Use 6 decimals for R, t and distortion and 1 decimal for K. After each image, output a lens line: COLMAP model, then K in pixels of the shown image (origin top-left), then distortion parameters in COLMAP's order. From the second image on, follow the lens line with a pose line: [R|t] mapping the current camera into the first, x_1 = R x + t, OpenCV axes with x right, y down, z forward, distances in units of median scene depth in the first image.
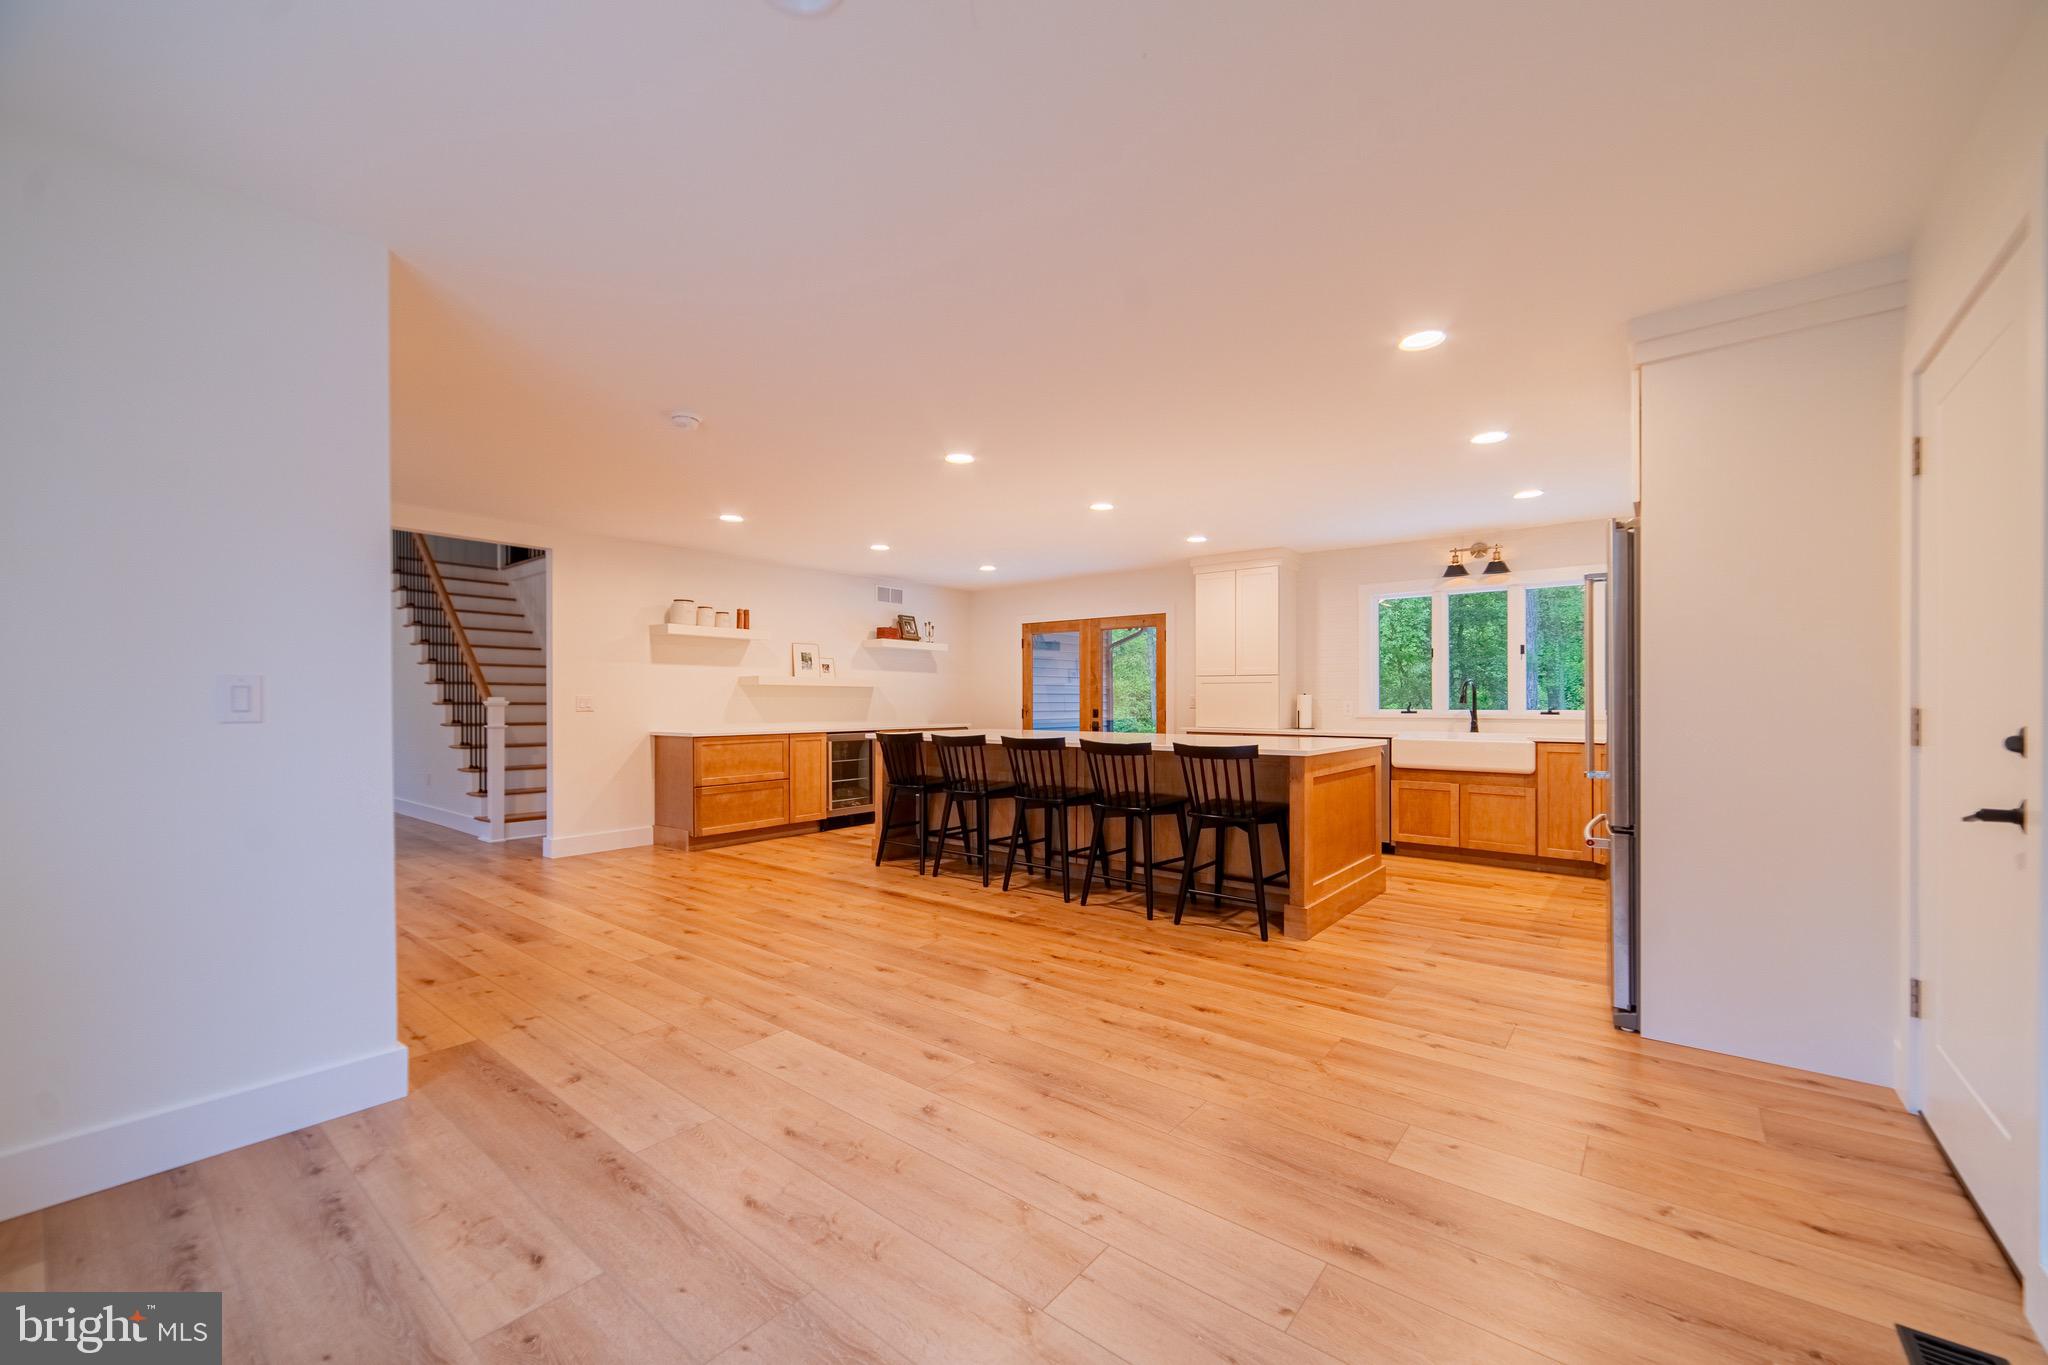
lens RADIAL K [[797.6, 0, 1030.2], [0, 797.6, 698.3], [0, 0, 1]] dist [0.001071, -0.000066]
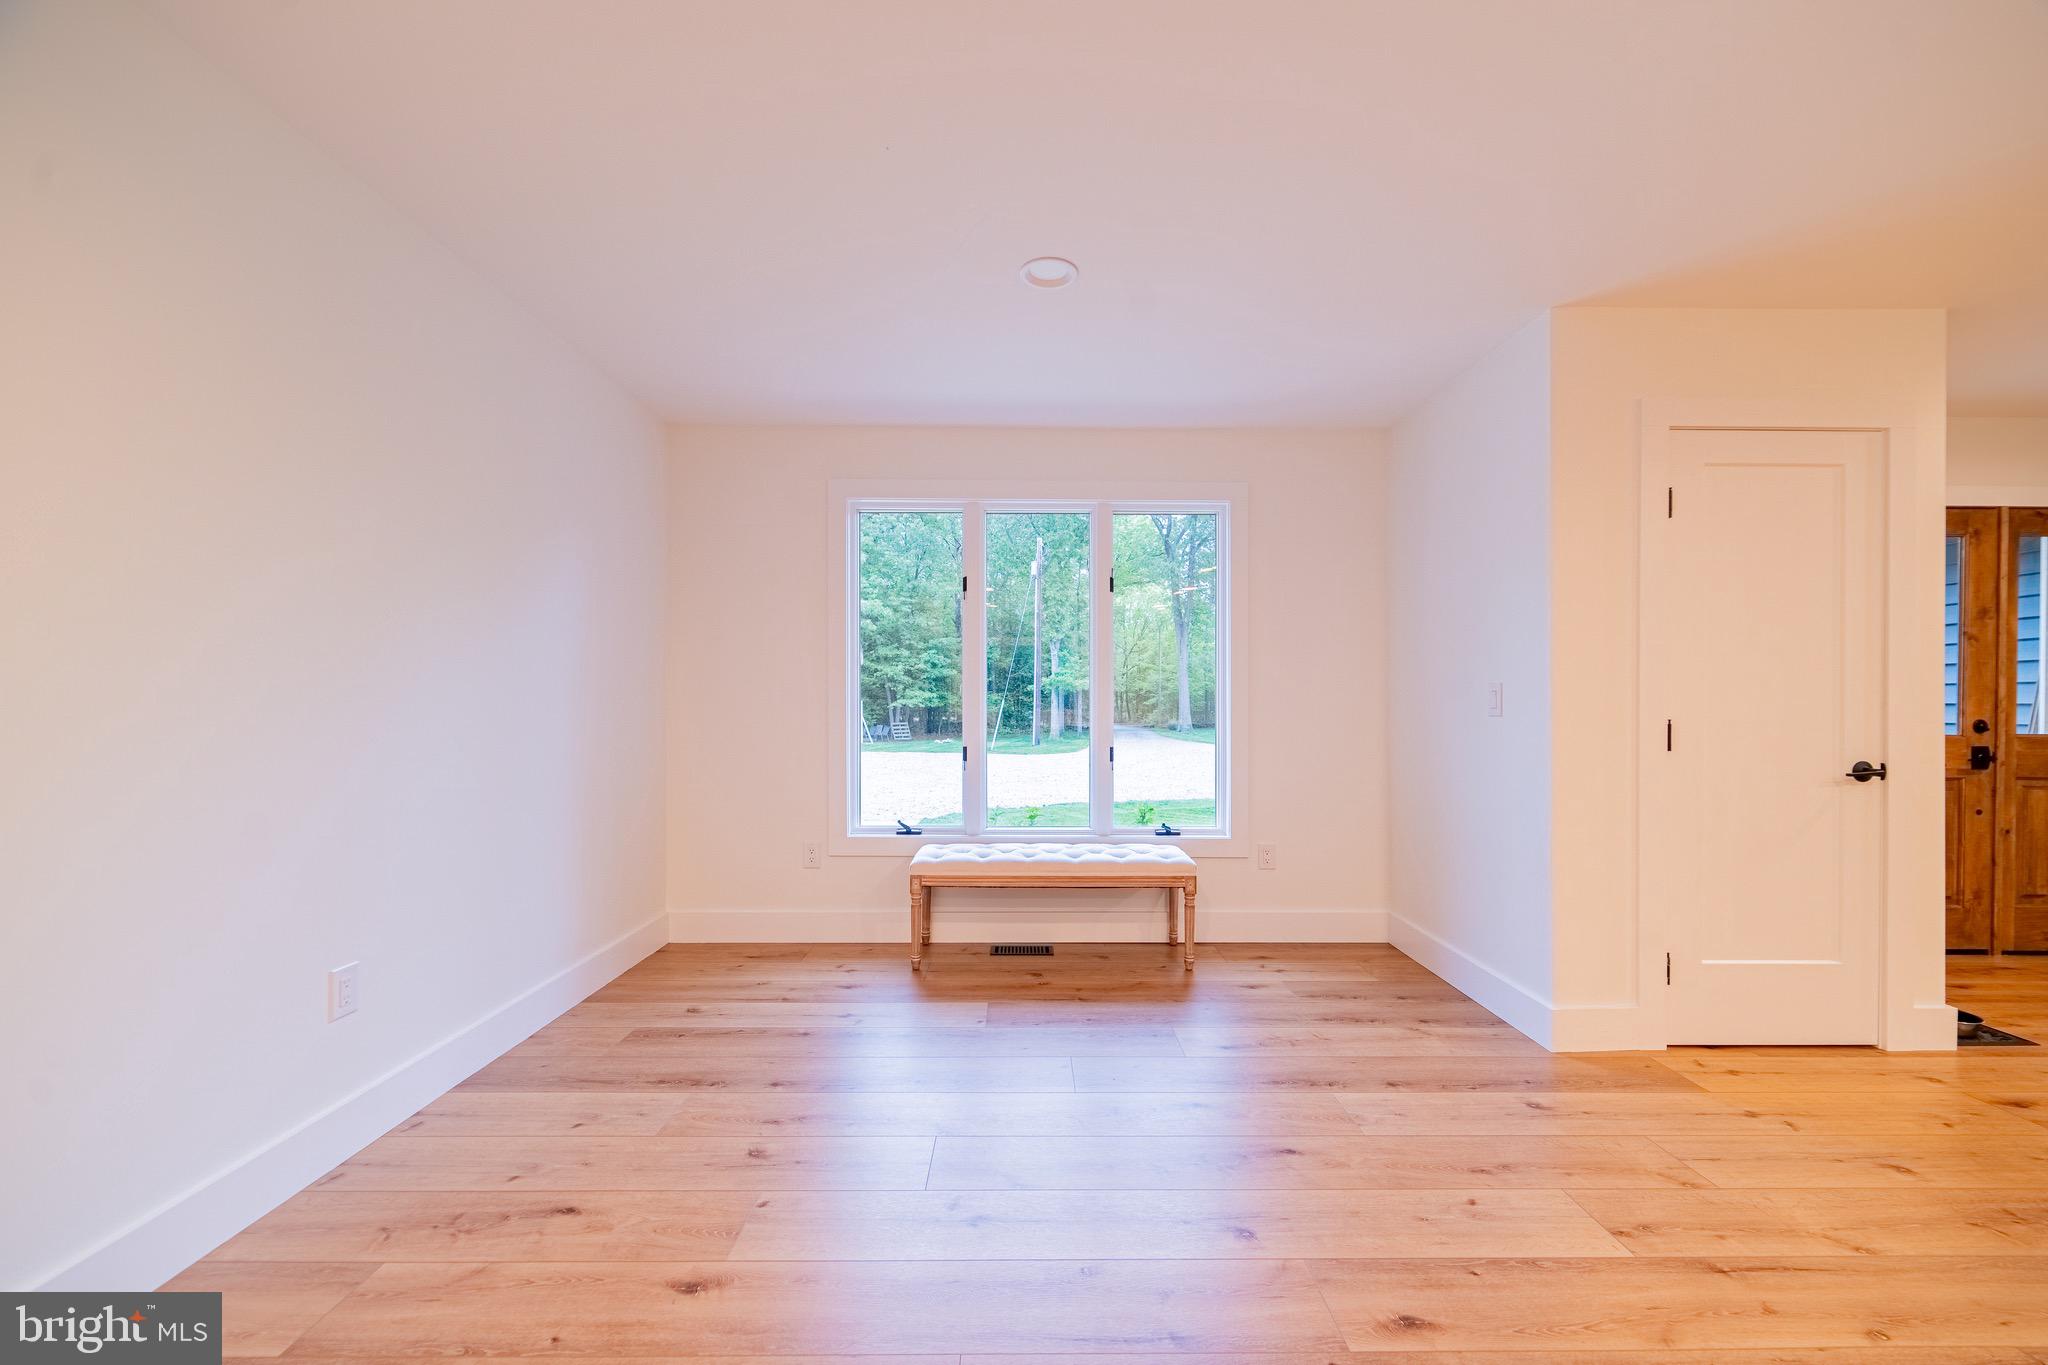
lens RADIAL K [[801.1, 0, 1030.8], [0, 801.1, 701.4], [0, 0, 1]] dist [-0.000160, 0.000004]
pose [[-0.774846, -0.005433, -0.632127, 0.186578], [-0.002468, 0.999981, -0.005569, 0.005499], [0.632146, -0.002755, -0.774845, 0.531224]]
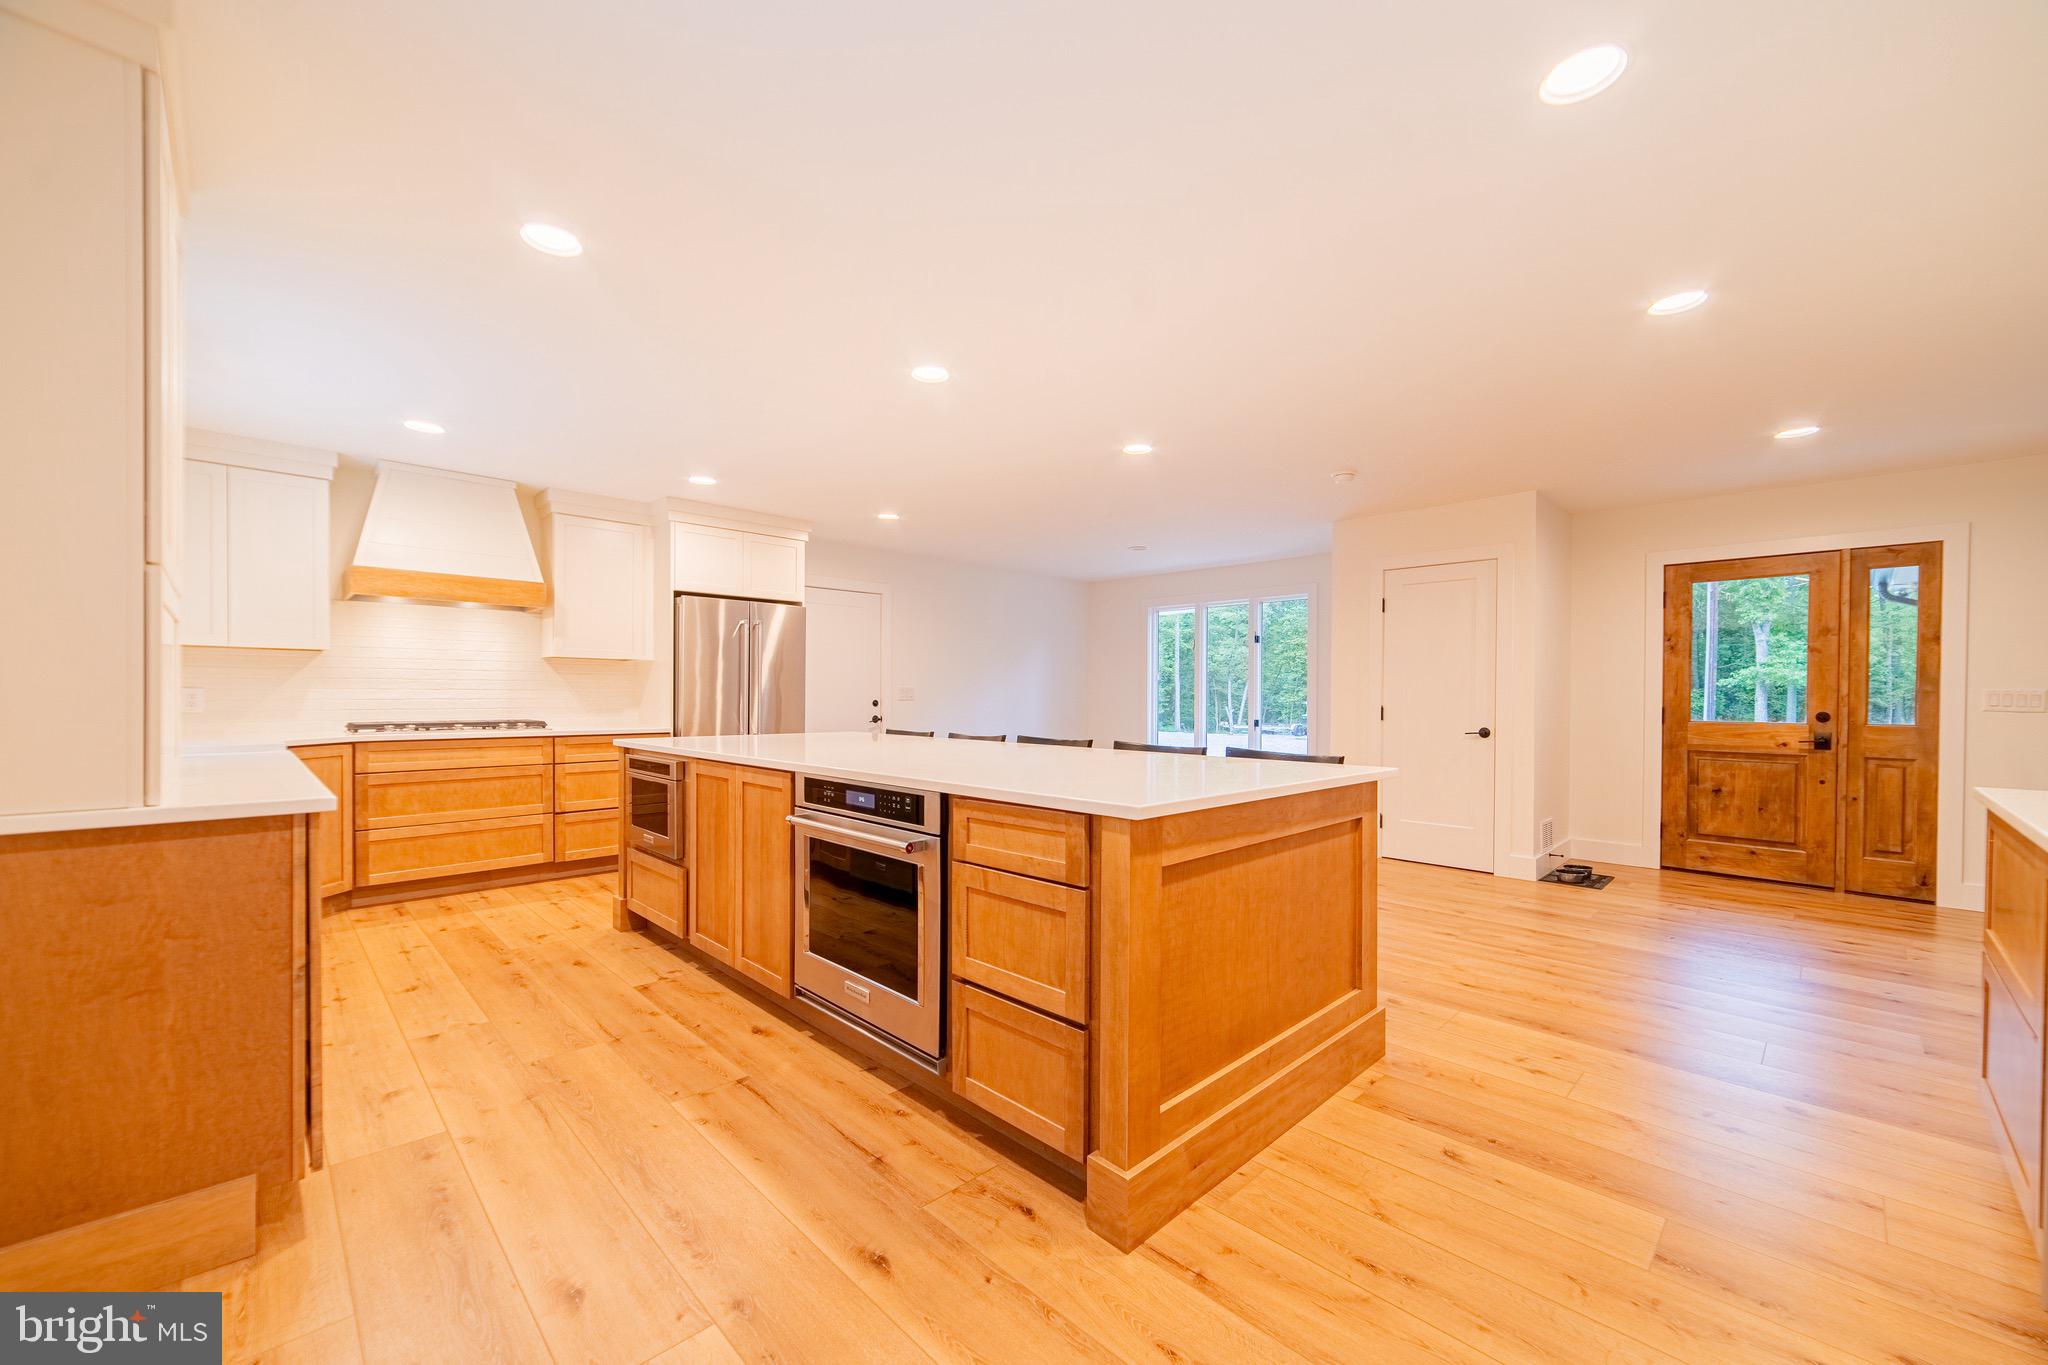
lens RADIAL K [[801.1, 0, 1030.8], [0, 801.1, 701.4], [0, 0, 1]] dist [-0.000160, 0.000004]
pose [[-0.993008, -0.007086, 0.117837, -0.052917], [-0.006929, 0.999974, 0.001738, 0.007416], [-0.117846, 0.000909, -0.993031, 1.384730]]
